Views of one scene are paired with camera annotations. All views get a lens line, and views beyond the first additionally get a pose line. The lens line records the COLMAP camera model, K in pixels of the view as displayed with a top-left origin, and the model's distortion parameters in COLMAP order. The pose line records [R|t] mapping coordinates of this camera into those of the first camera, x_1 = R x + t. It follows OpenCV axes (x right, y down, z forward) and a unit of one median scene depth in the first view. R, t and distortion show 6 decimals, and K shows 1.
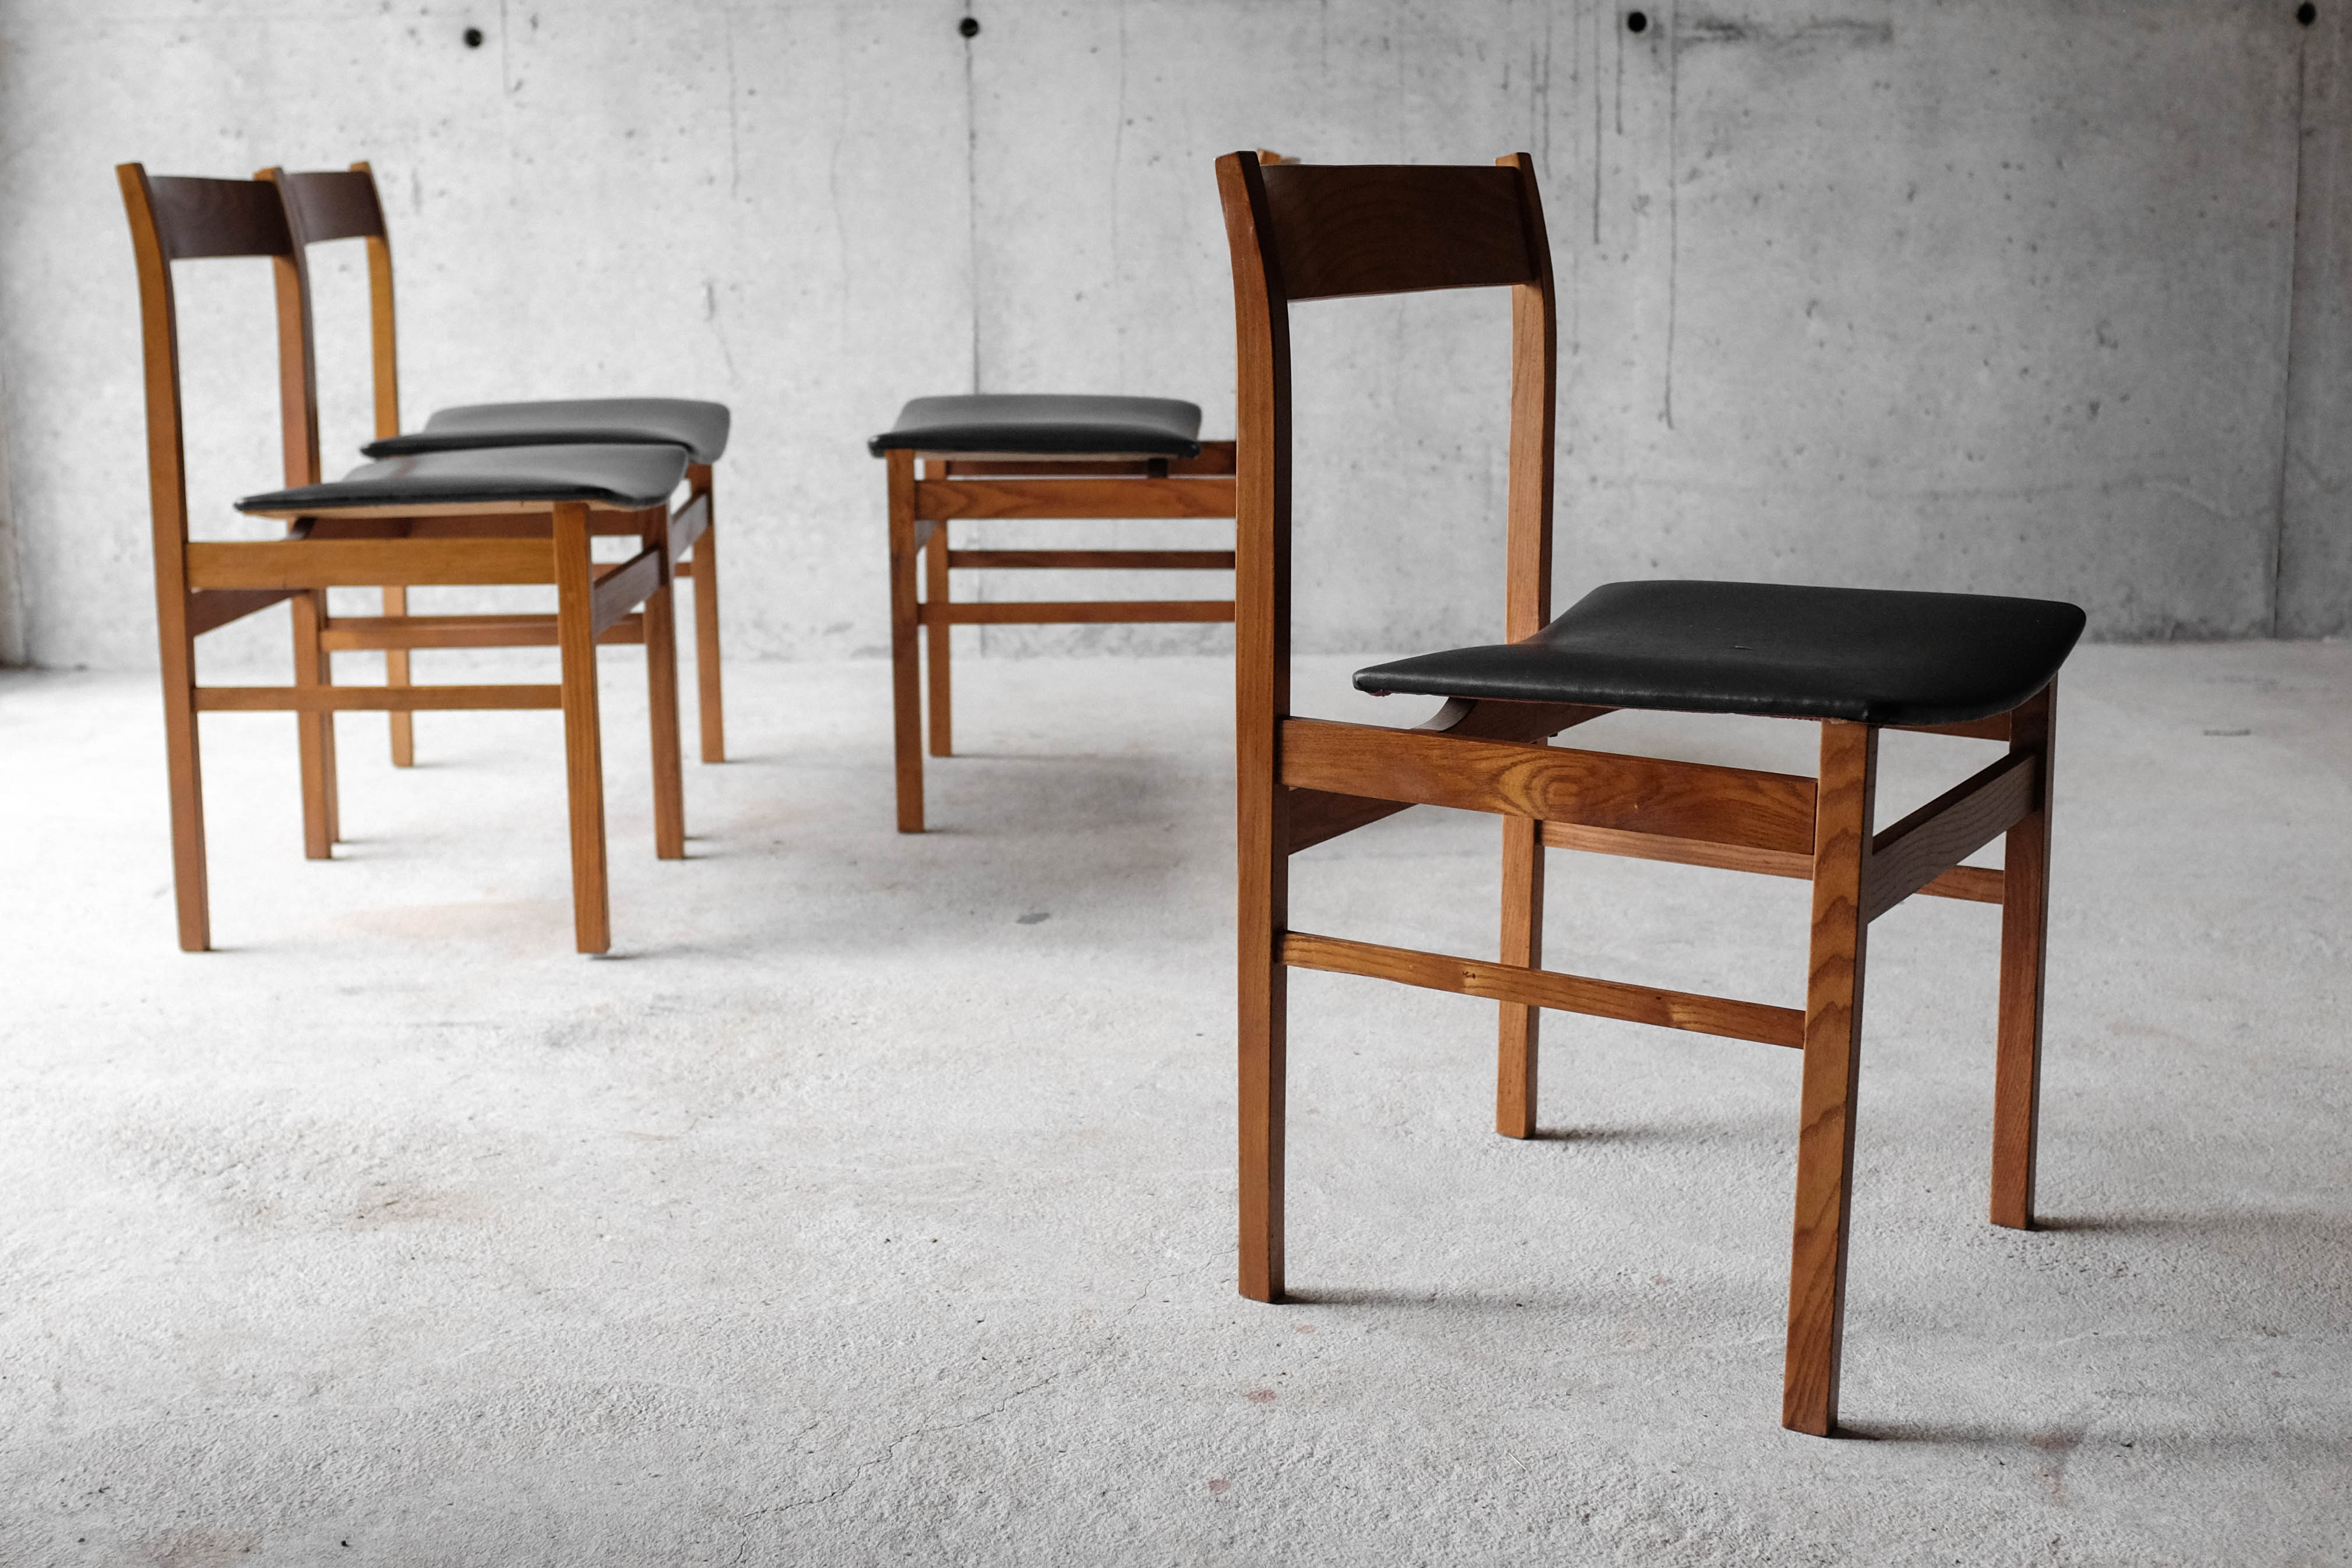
lens RADIAL K [[2814.4, 0, 1131.9], [0, 2814.4, 644.9], [0, 0, 1]] dist [-0.106319, 0.110150]
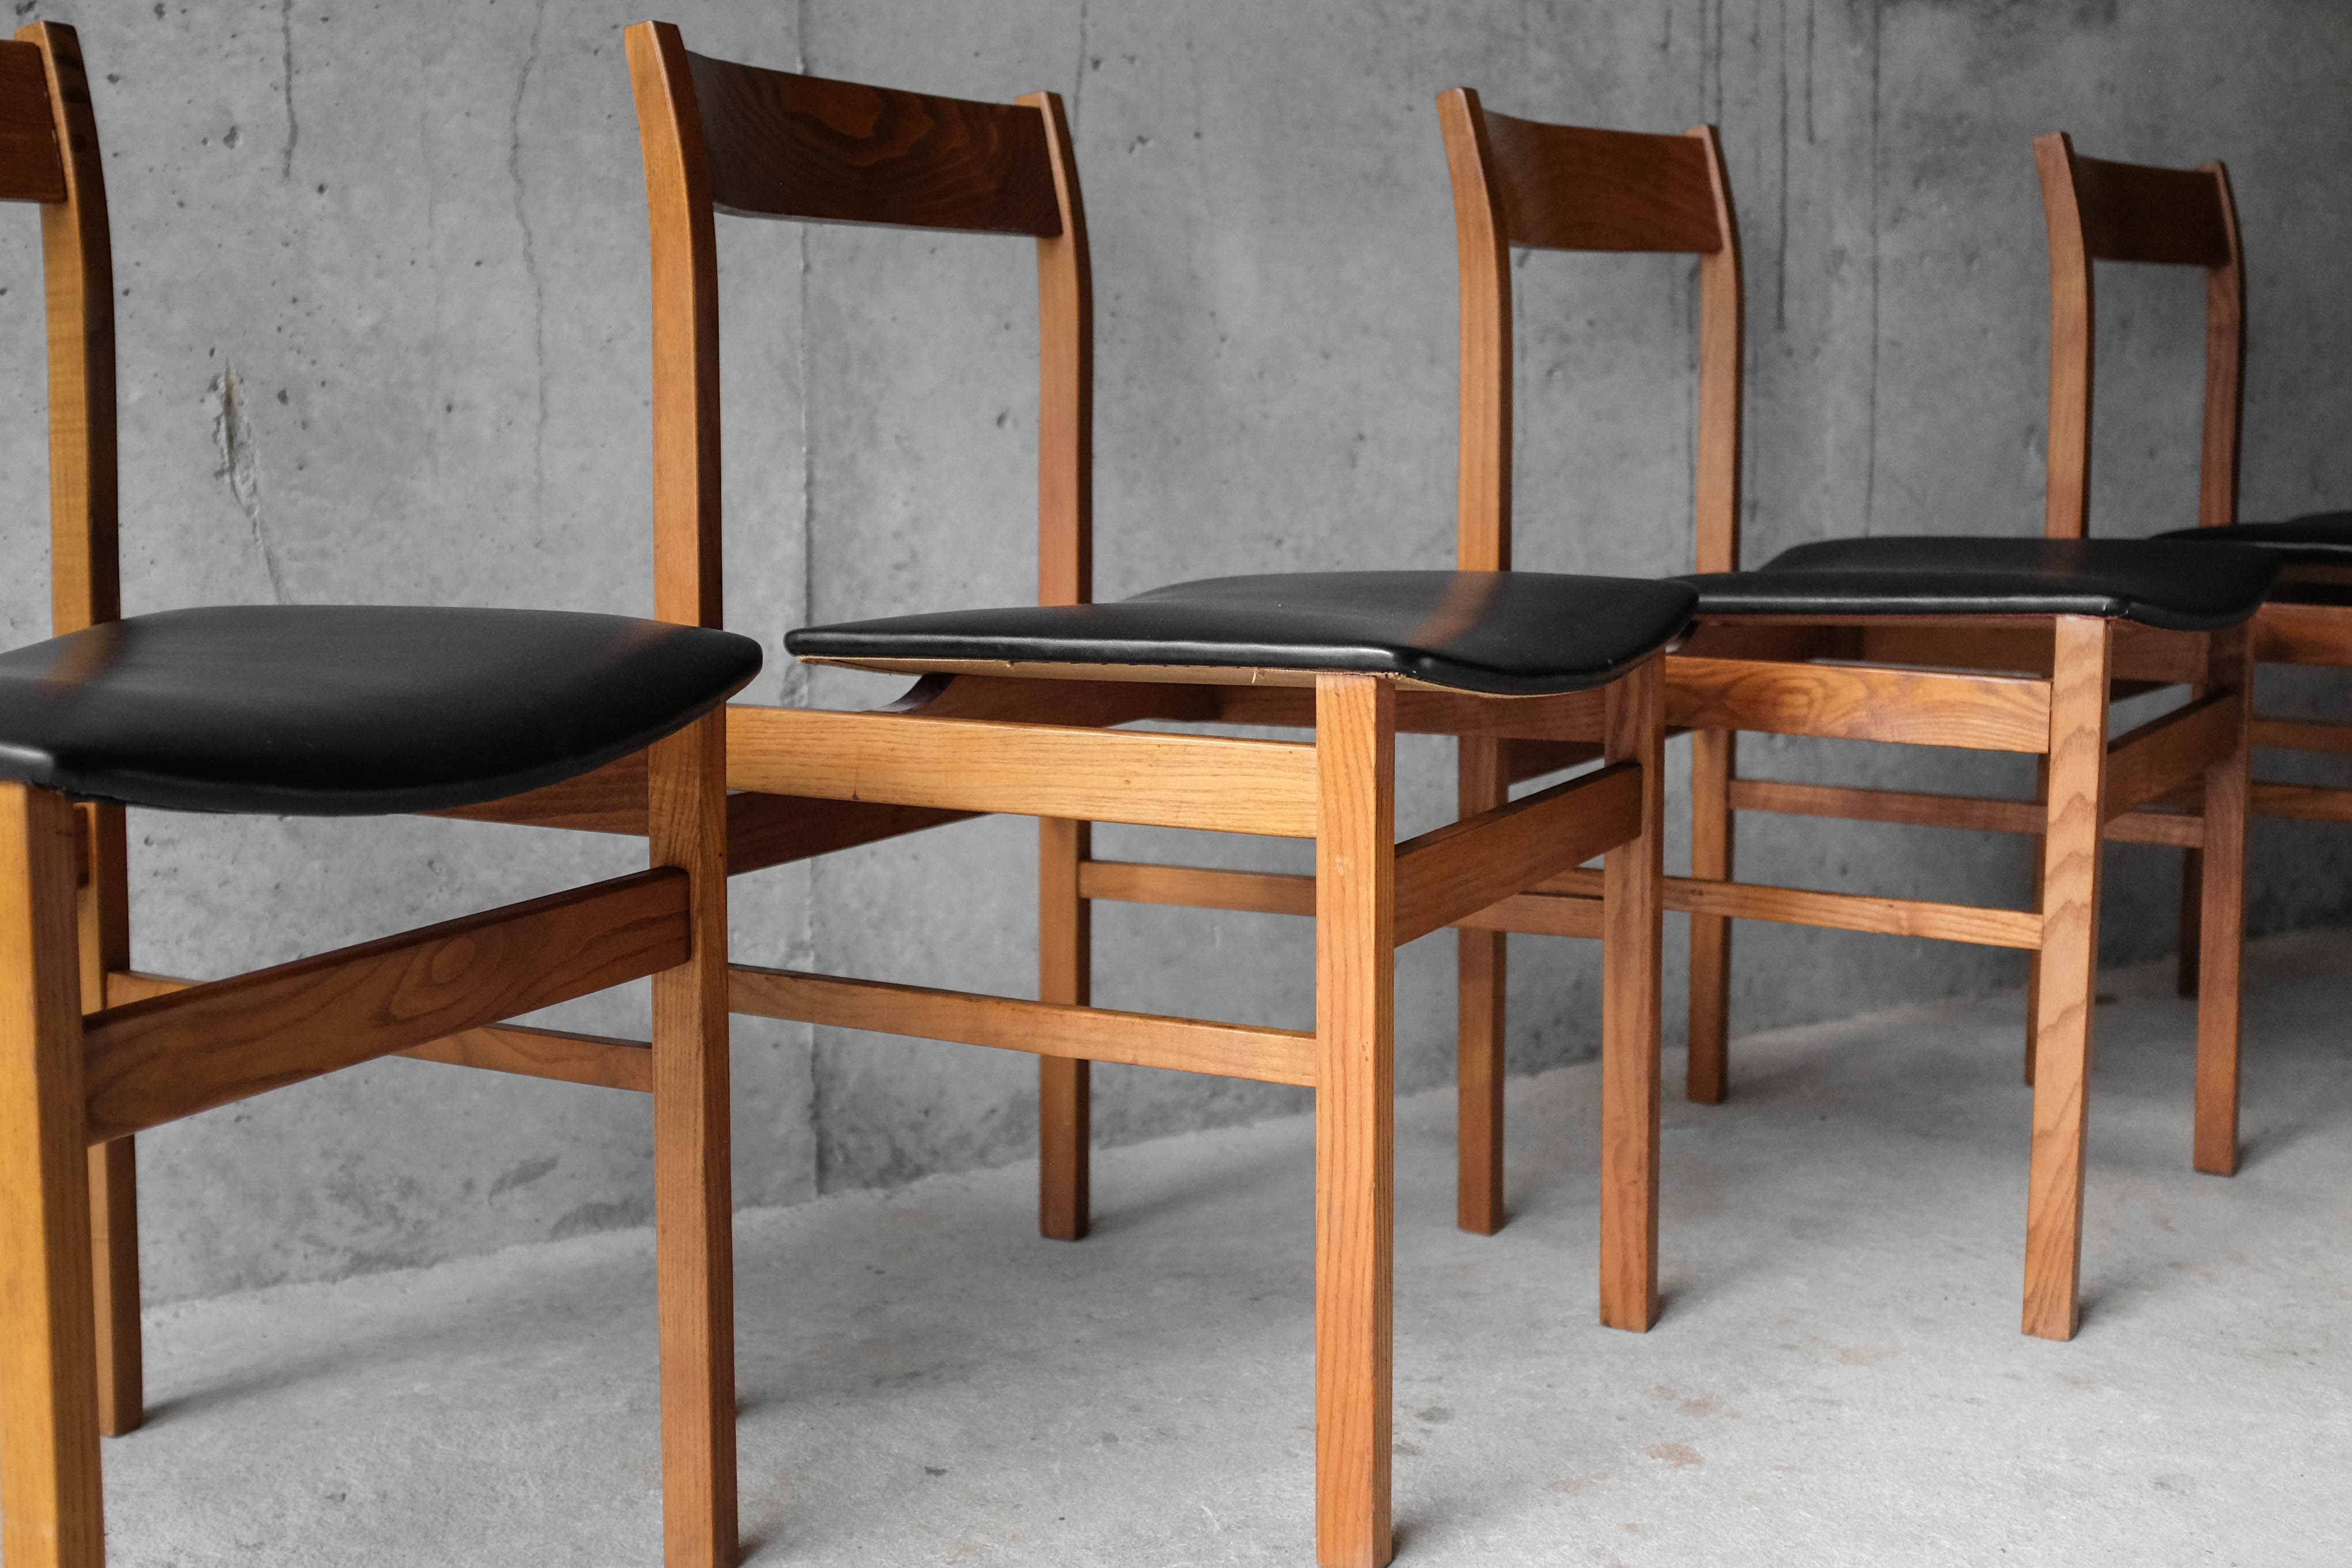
lens RADIAL K [[2857.7, 0, 1164.8], [0, 2857.7, 671.8], [0, 0, 1]] dist [-0.096823, 0.085161]
pose [[0.836006, -0.045871, 0.546799, -0.267665], [0.085211, 0.995264, -0.046787, -0.056586], [-0.542063, 0.085707, 0.835956, 0.588607]]
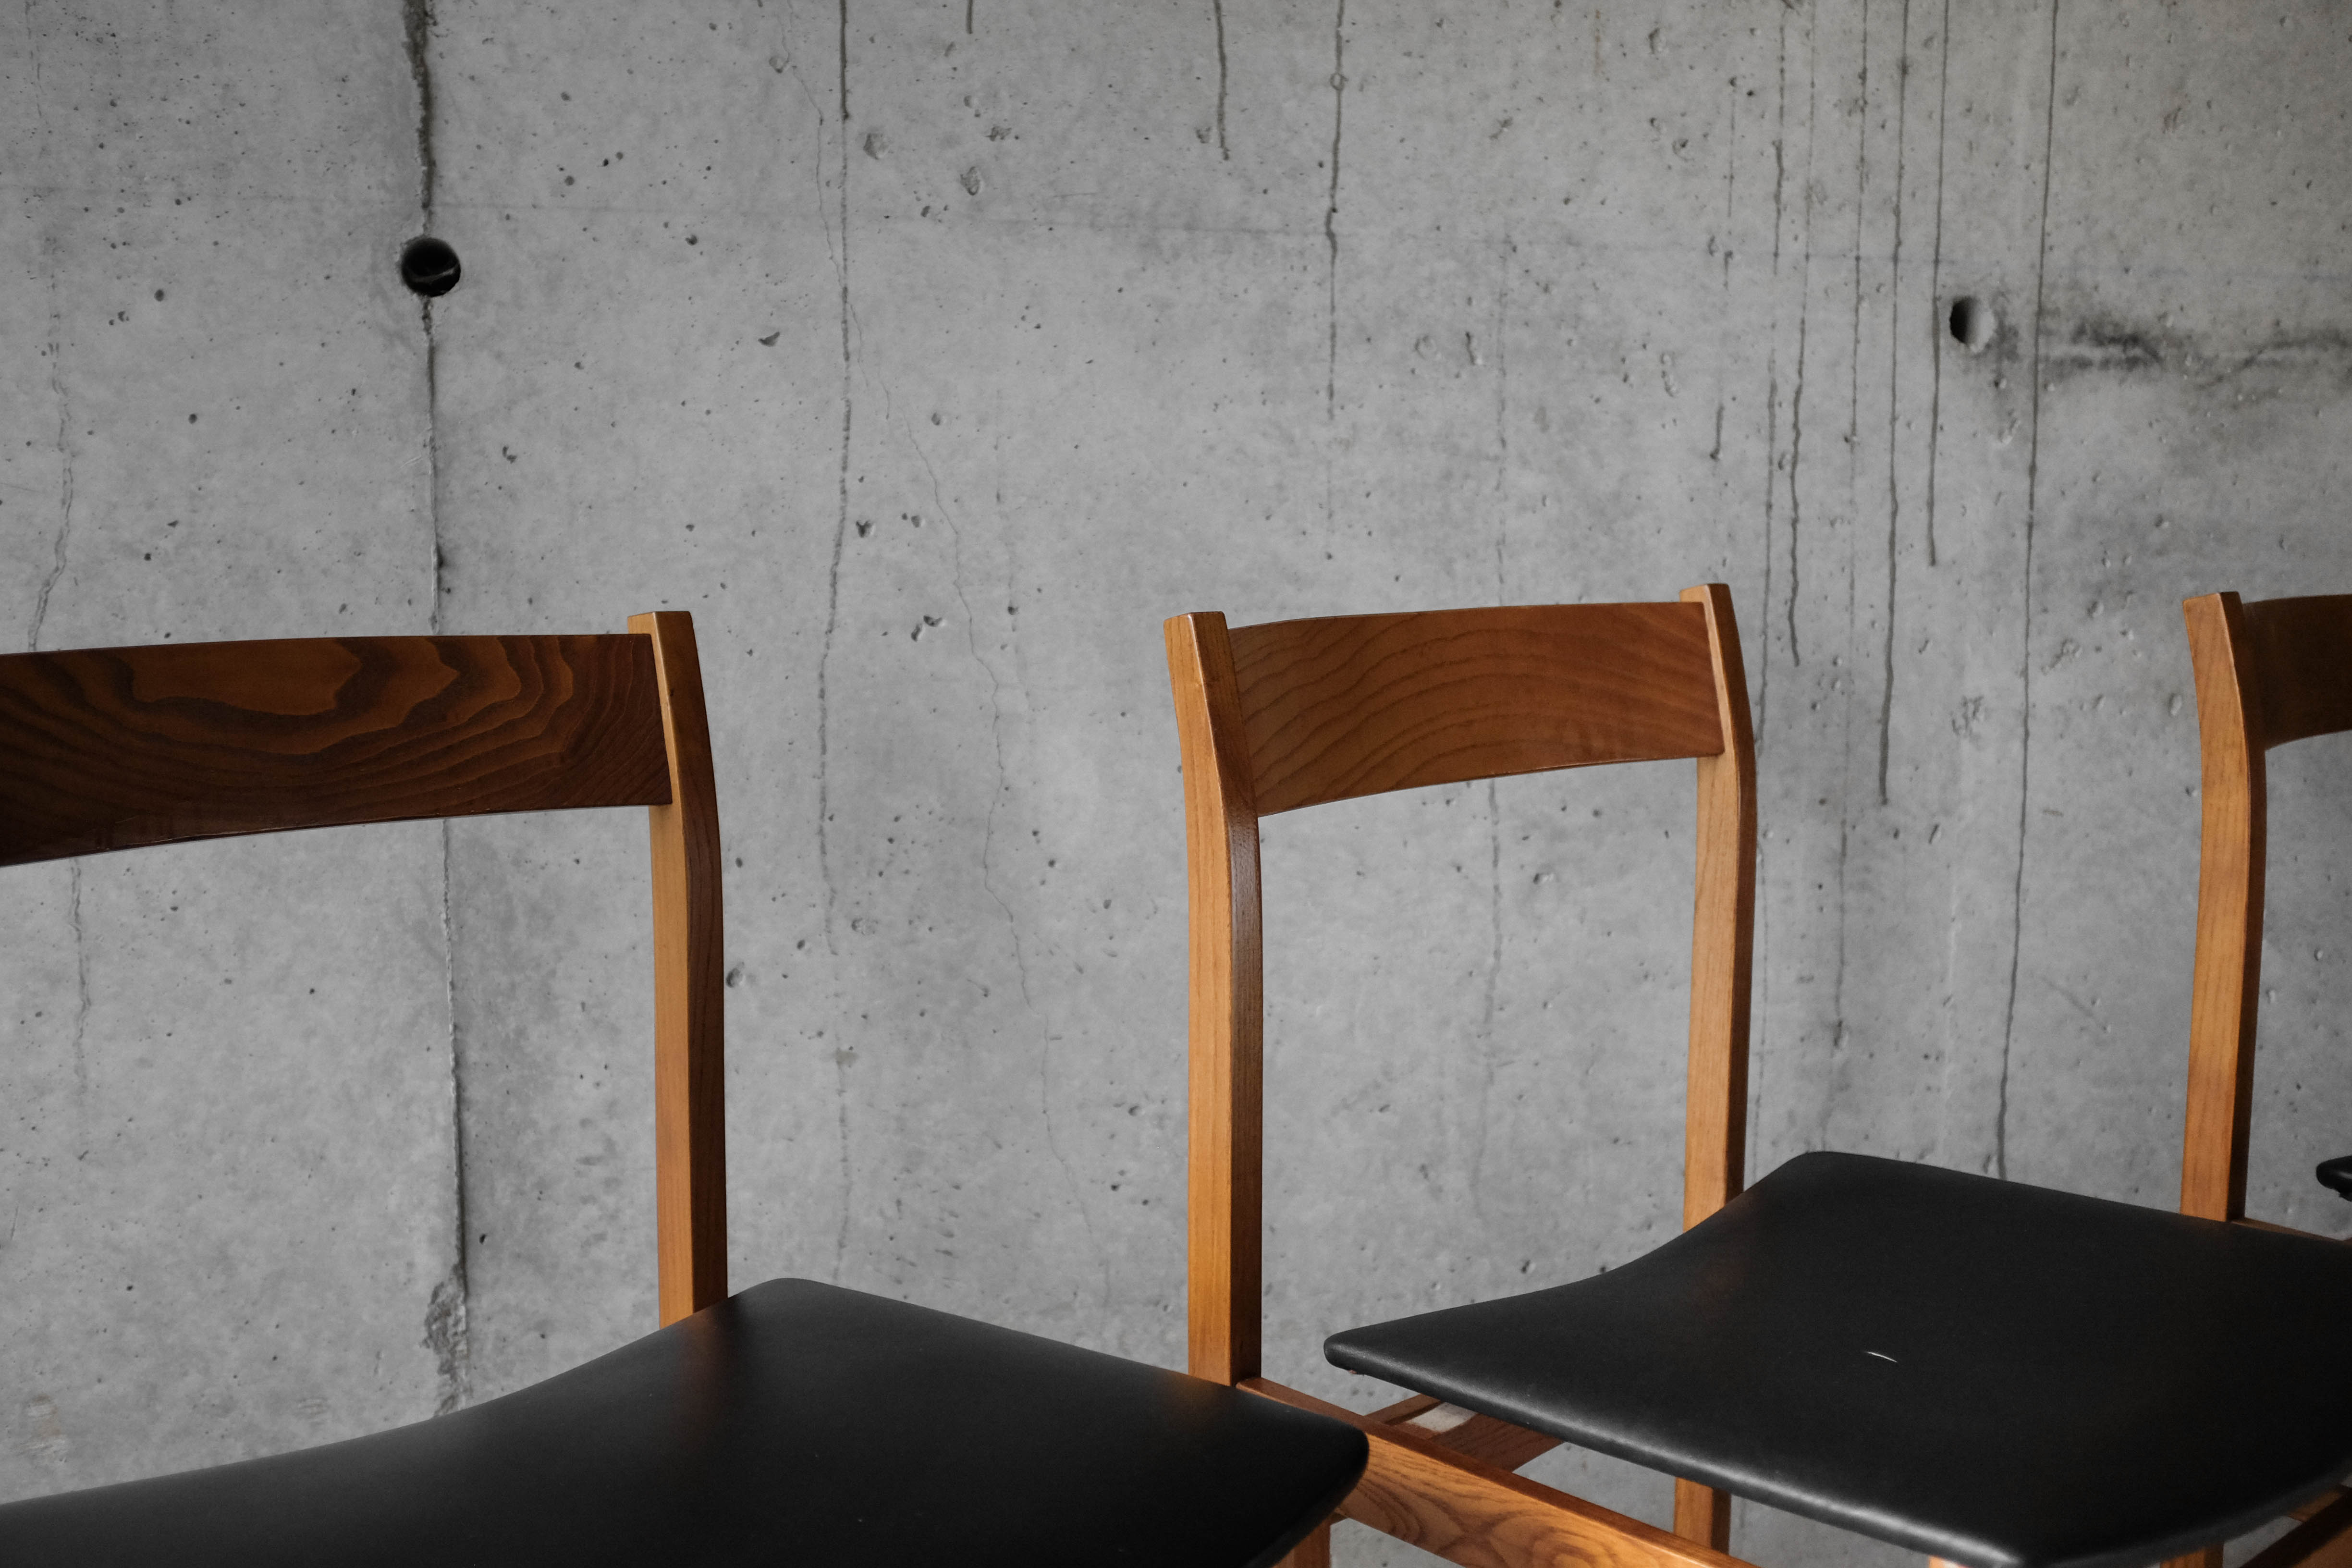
lens RADIAL K [[2383.6, 0, 1176.0], [0, 2383.6, 784.0], [0, 0, 1]] dist [-0.114481, 0.183922]
pose [[0.946615, -0.022887, 0.321552, -0.066170], [0.040835, 0.997955, -0.049181, -0.133535], [-0.319769, 0.059686, 0.945614, 0.680000]]
